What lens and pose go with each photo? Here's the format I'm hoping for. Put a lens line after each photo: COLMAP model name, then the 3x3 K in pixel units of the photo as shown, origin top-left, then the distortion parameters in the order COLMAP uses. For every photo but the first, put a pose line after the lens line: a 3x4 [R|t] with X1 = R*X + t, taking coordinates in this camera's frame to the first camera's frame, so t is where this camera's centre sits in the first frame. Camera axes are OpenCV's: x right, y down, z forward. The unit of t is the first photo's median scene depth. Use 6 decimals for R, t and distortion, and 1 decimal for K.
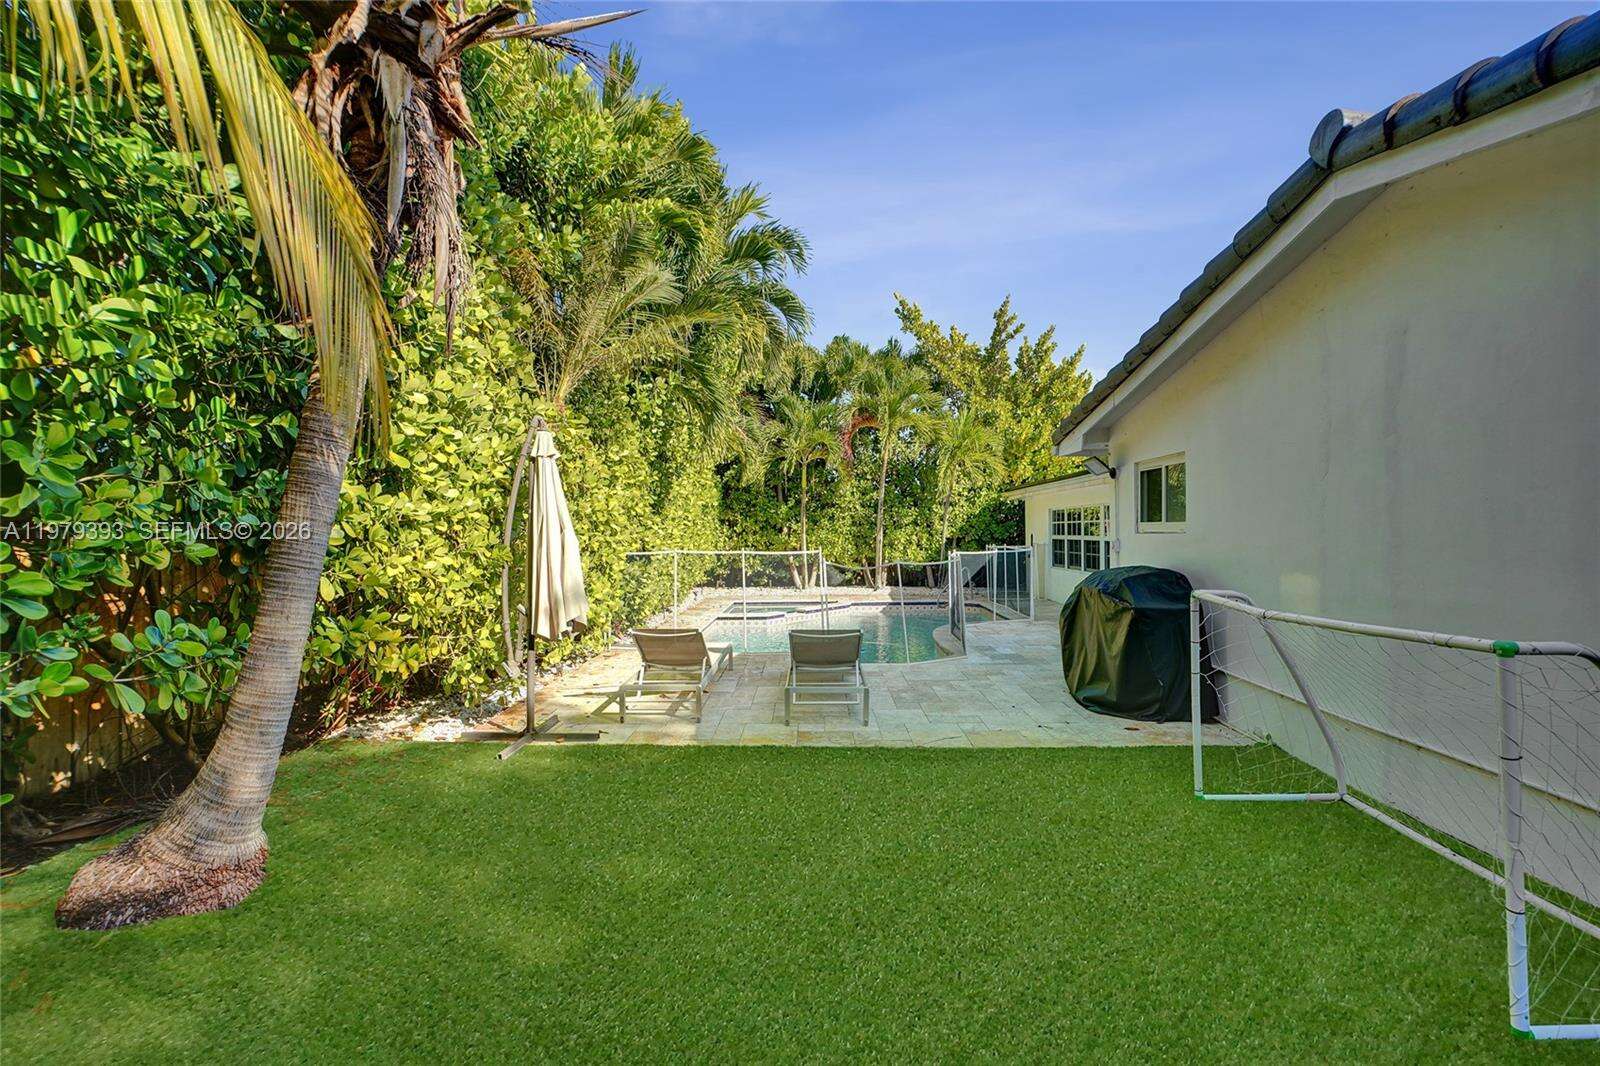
lens RADIAL K [[713.9, 0, 802.7], [0, 713.9, 539.9], [0, 0, 1]] dist [0.000940, 0.001335]
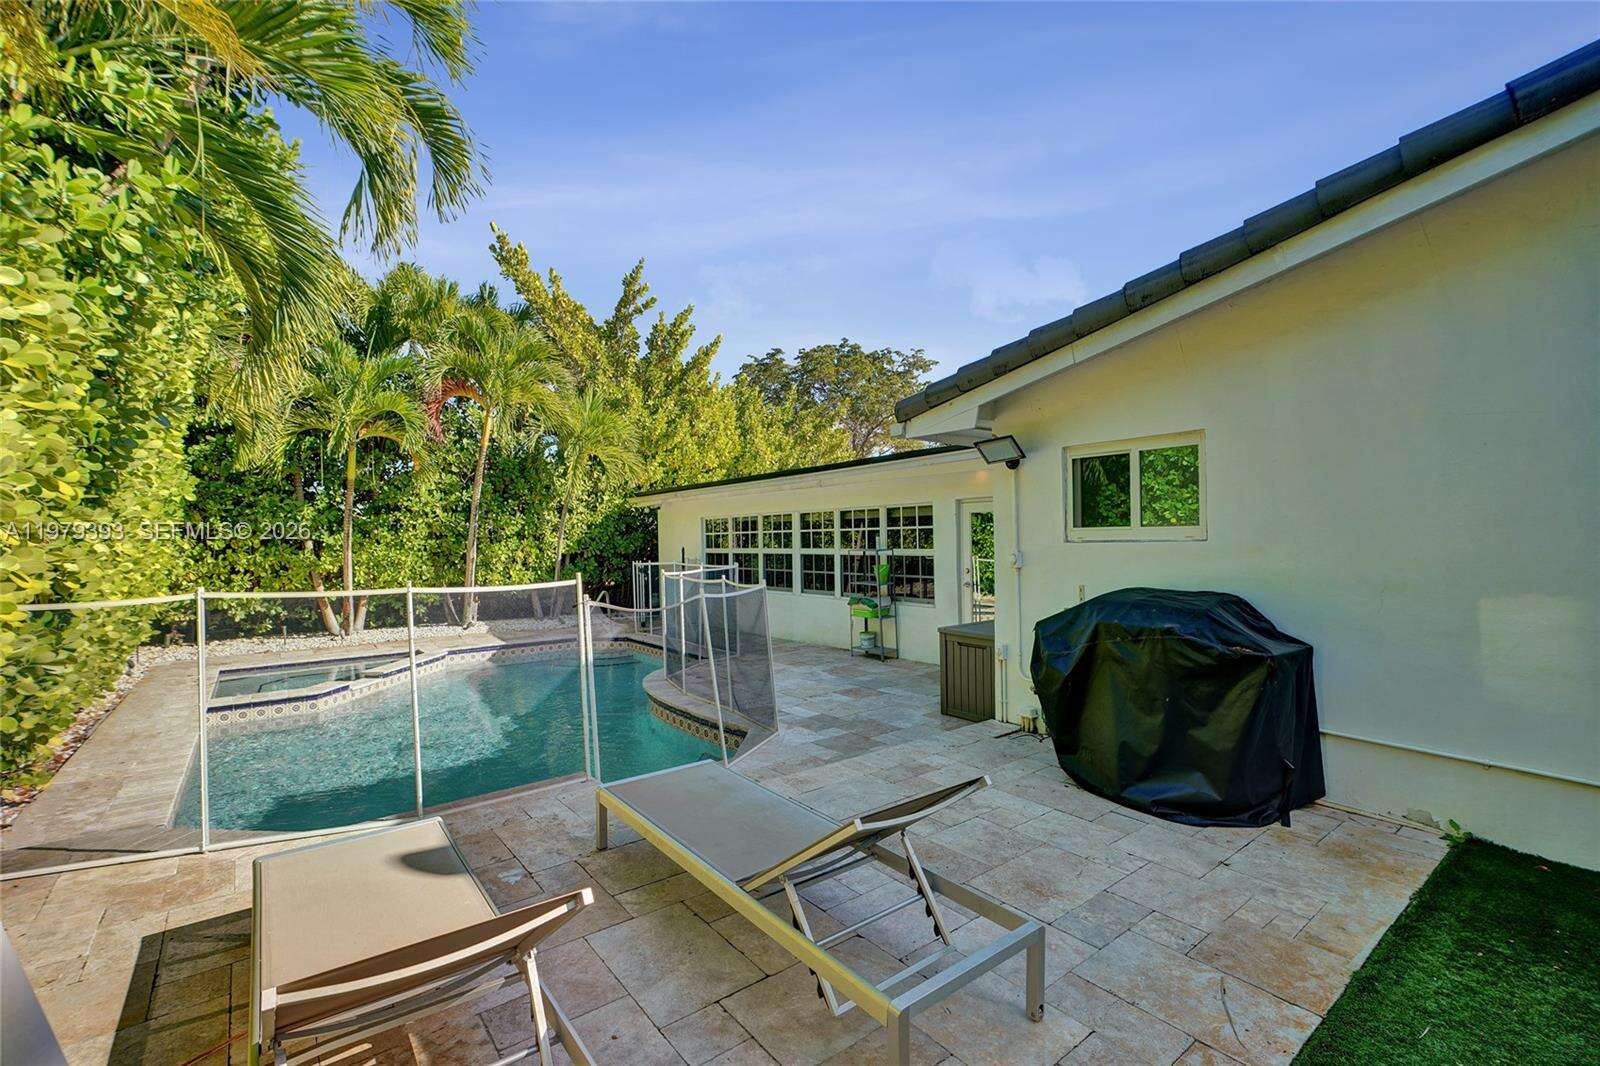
lens RADIAL K [[714.1, 0, 801.4], [0, 714.1, 537.0], [0, 0, 1]] dist [-0.005353, 0.000042]
pose [[0.780528, -0.001351, 0.625120, -0.083737], [0.016702, 0.999686, -0.018693, -0.002183], [-0.624898, 0.025031, 0.780305, 0.240037]]
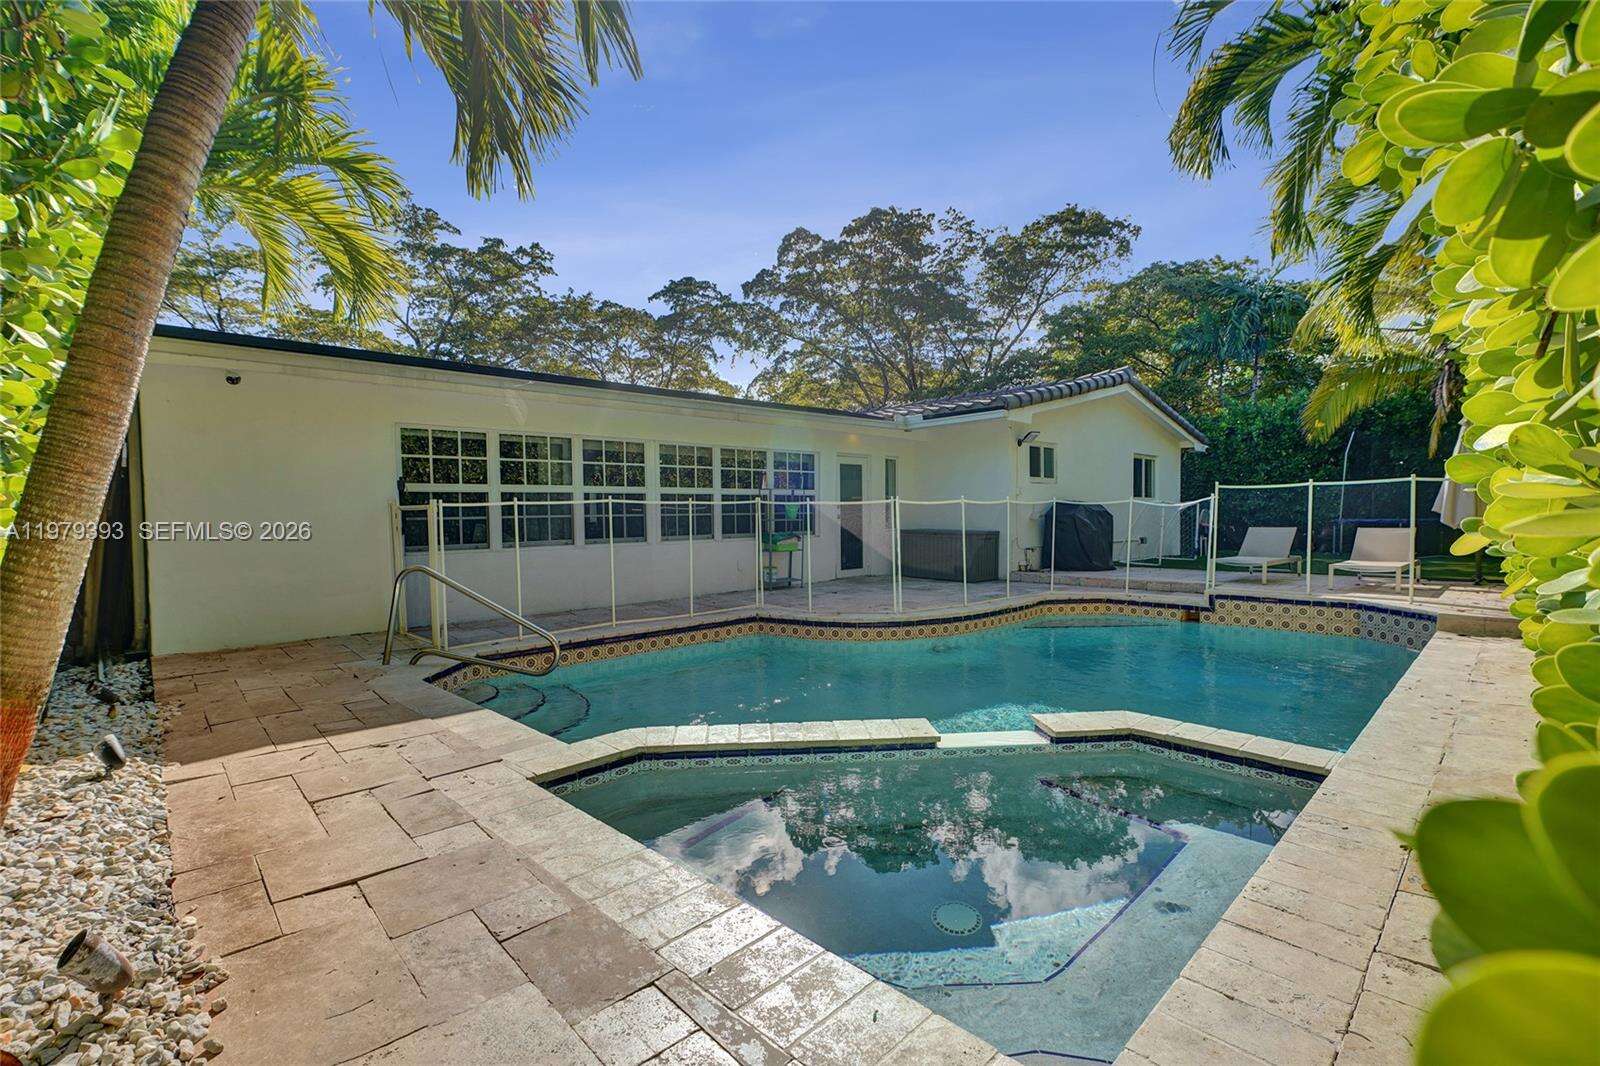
lens RADIAL K [[713.1, 0, 815.7], [0, 713.1, 530.6], [0, 0, 1]] dist [0.000089, -0.000088]
pose [[-0.722037, -0.004051, 0.691843, -0.125476], [0.026291, 0.999100, 0.033289, 0.013194], [-0.691355, 0.042225, -0.721280, 1.027036]]
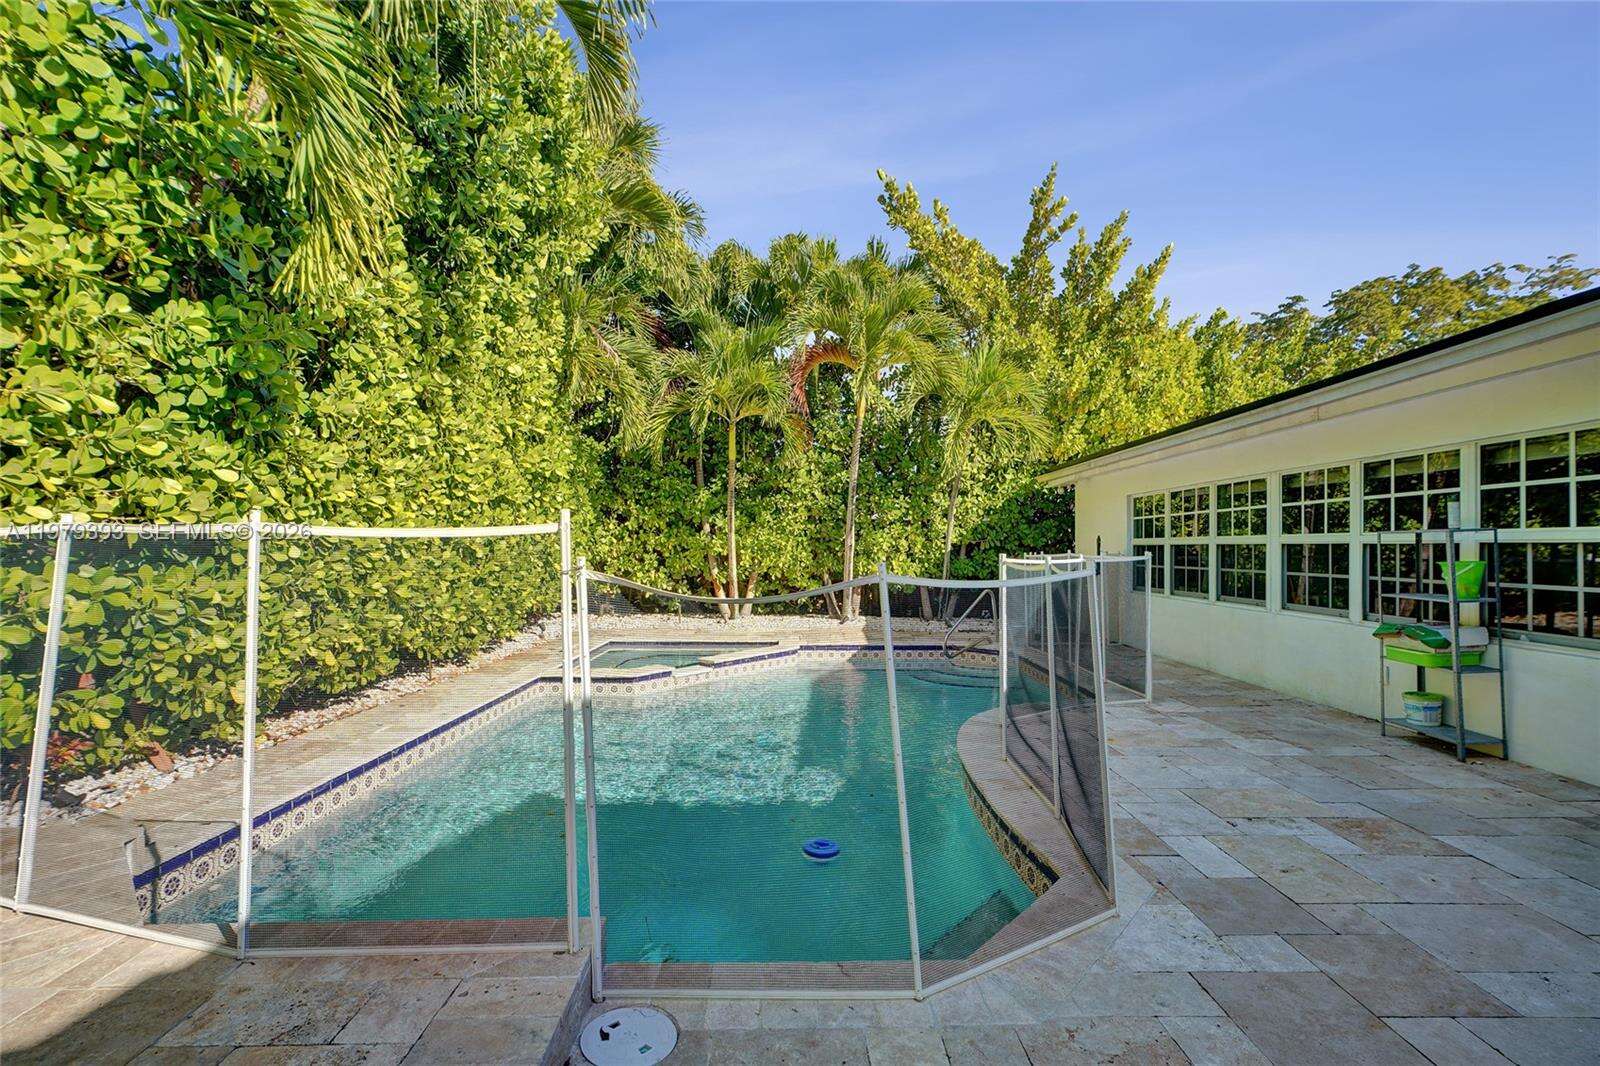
lens RADIAL K [[713.9, 0, 802.7], [0, 713.9, 539.9], [0, 0, 1]] dist [0.000940, 0.001335]
pose [[0.999470, 0.016454, 0.028083, 0.048029], [-0.015776, 0.999582, -0.024215, 0.011991], [-0.028469, 0.023759, 0.999312, 0.365104]]
